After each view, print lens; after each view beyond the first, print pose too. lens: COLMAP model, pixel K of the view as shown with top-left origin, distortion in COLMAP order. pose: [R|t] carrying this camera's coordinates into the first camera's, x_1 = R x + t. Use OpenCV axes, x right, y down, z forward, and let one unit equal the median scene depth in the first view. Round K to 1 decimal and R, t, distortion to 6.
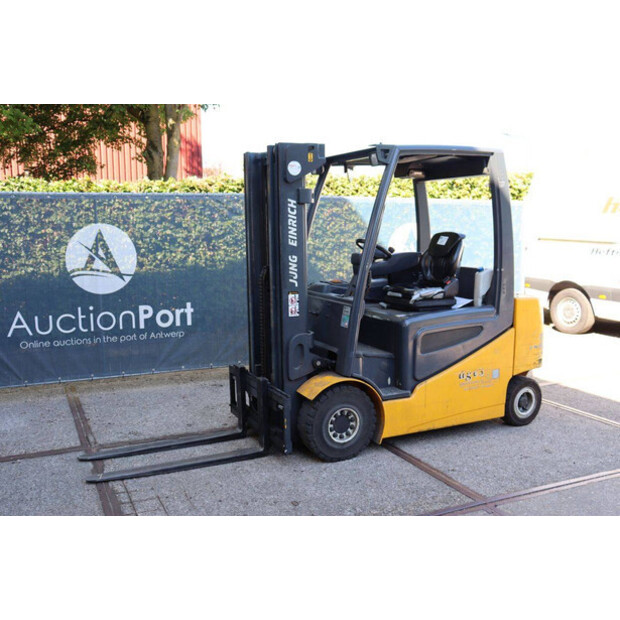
lens RADIAL K [[624.9, 0, 312.2], [0, 624.9, 312.3], [0, 0, 1]] dist [-0.050150, 0.000000]
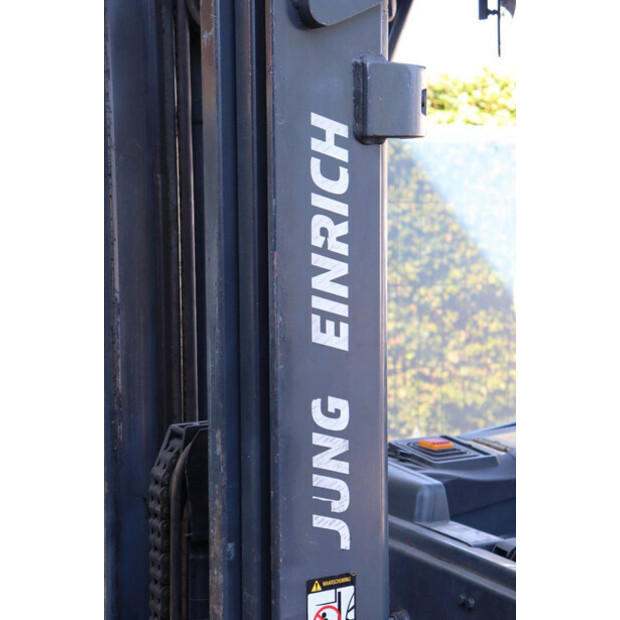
lens RADIAL K [[1270.5, 0, 309.5], [0, 1270.5, 311.4], [0, 0, 1]] dist [0.326140, 0.000000]
pose [[0.996338, 0.000274, 0.085496, -0.067244], [0.003686, 0.998927, -0.046164, -0.092256], [-0.085417, 0.046310, 0.995268, 0.549449]]
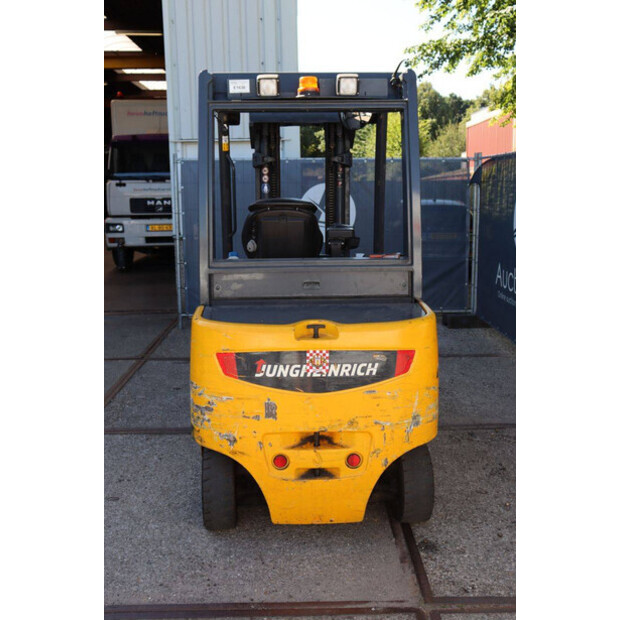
lens RADIAL K [[687.2, 0, 312.8], [0, 687.2, 309.6], [0, 0, 1]] dist [-0.021647, 0.000000]
pose [[-0.402716, 0.167720, -0.899828, 0.971106], [-0.116291, 0.965727, 0.232050, -0.207440], [0.907908, 0.198092, -0.369409, 1.457217]]
